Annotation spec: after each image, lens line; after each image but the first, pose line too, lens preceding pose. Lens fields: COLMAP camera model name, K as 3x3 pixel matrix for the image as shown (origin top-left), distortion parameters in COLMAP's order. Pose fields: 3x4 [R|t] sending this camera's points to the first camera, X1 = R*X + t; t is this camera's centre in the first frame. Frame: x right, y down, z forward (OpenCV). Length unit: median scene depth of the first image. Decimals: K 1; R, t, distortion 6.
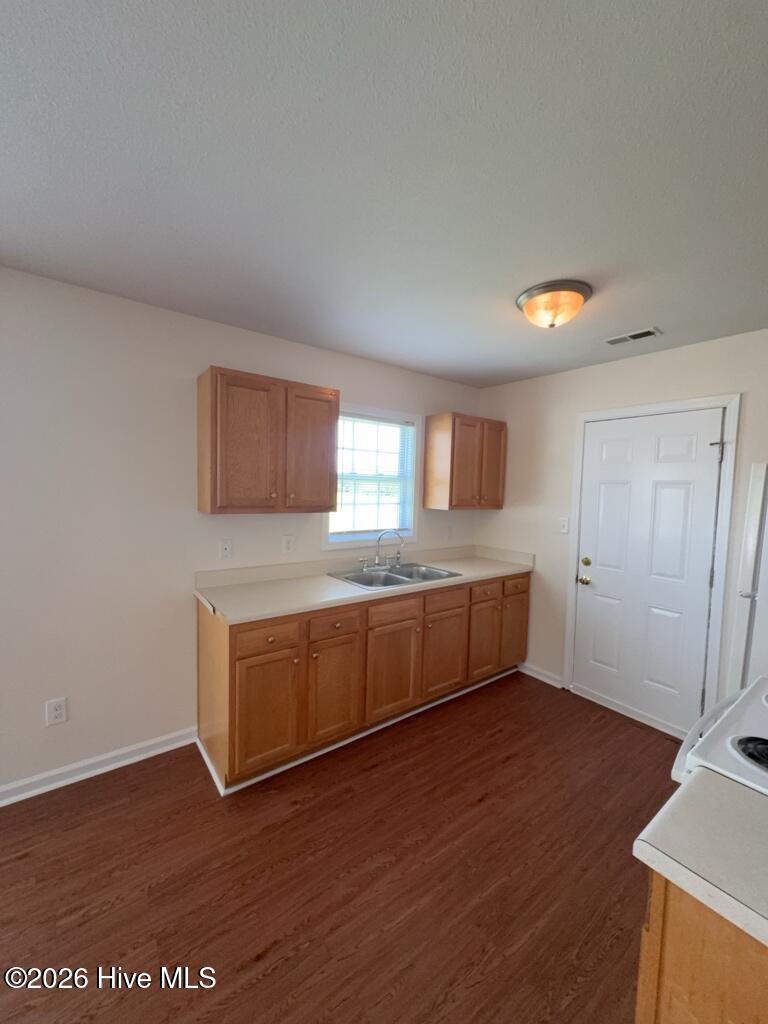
lens RADIAL K [[405.9, 0, 386.3], [0, 405.9, 515.0], [0, 0, 1]] dist [-0.003165, 0.001095]
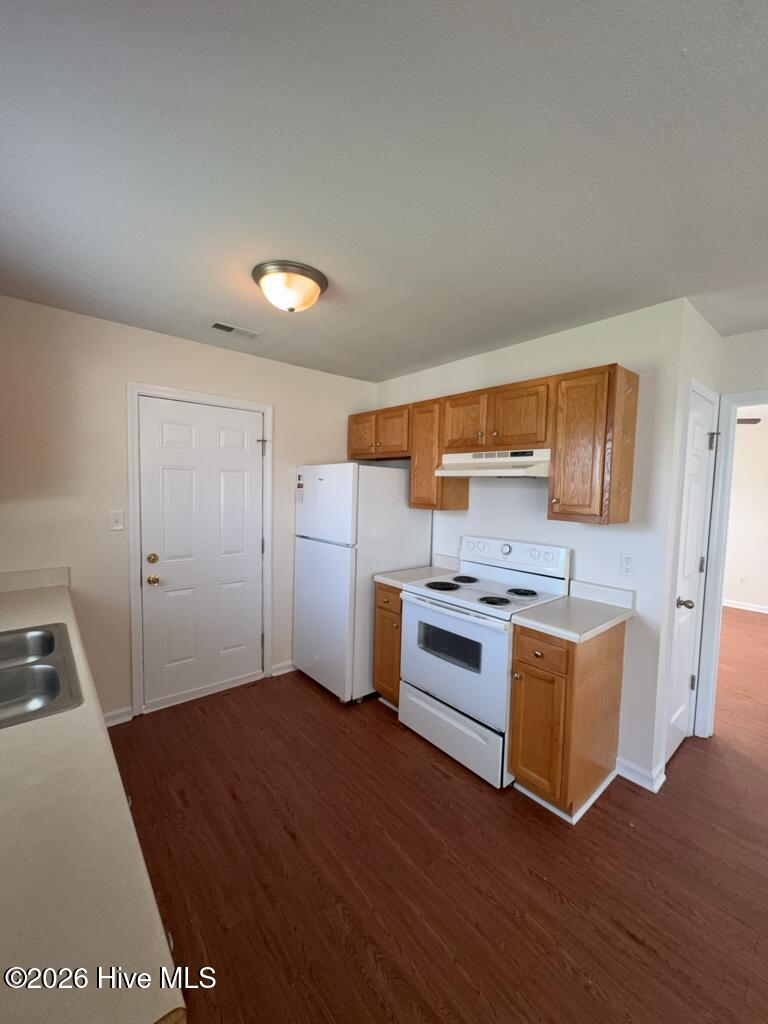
lens RADIAL K [[405.9, 0, 385.3], [0, 405.9, 512.7], [0, 0, 1]] dist [-0.003165, 0.001095]
pose [[-0.054402, -0.096063, 0.993887, -0.473685], [0.041640, 0.994277, 0.098380, -0.057329], [-0.997650, 0.046738, -0.050091, 0.659194]]
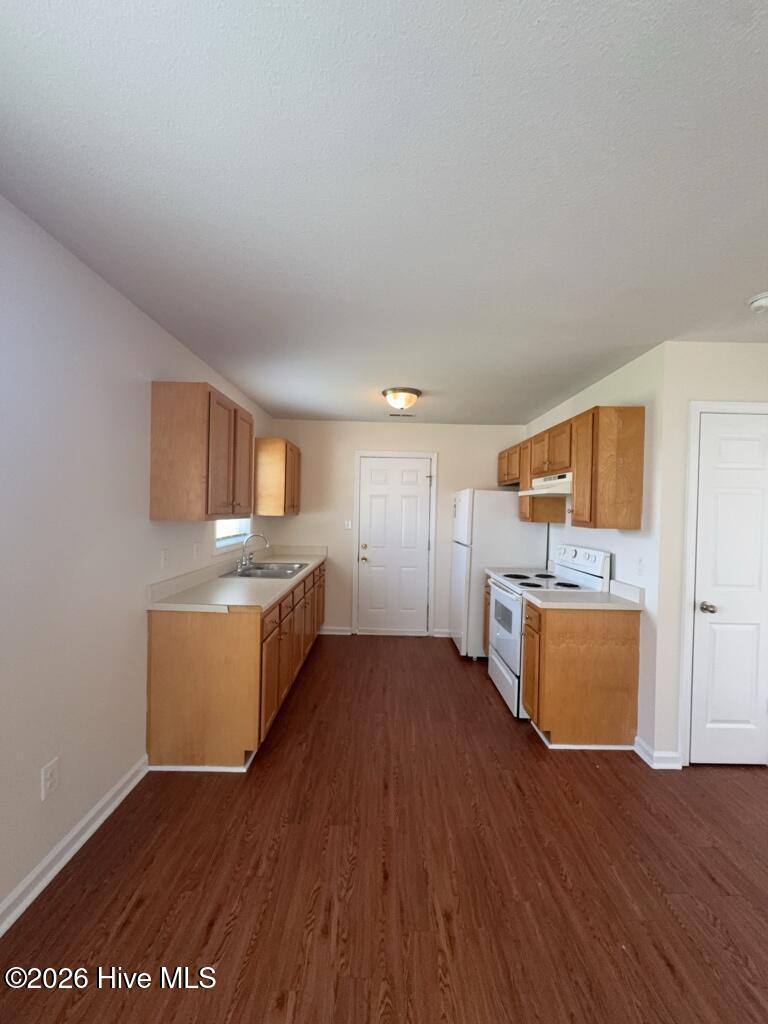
lens RADIAL K [[405.9, 0, 386.0], [0, 405.9, 513.4], [0, 0, 1]] dist [-0.003165, 0.001095]
pose [[0.604102, -0.022469, 0.796590, -0.843438], [0.047725, 0.998828, -0.008020, 0.007391], [-0.795476, 0.042862, 0.604467, -0.013289]]
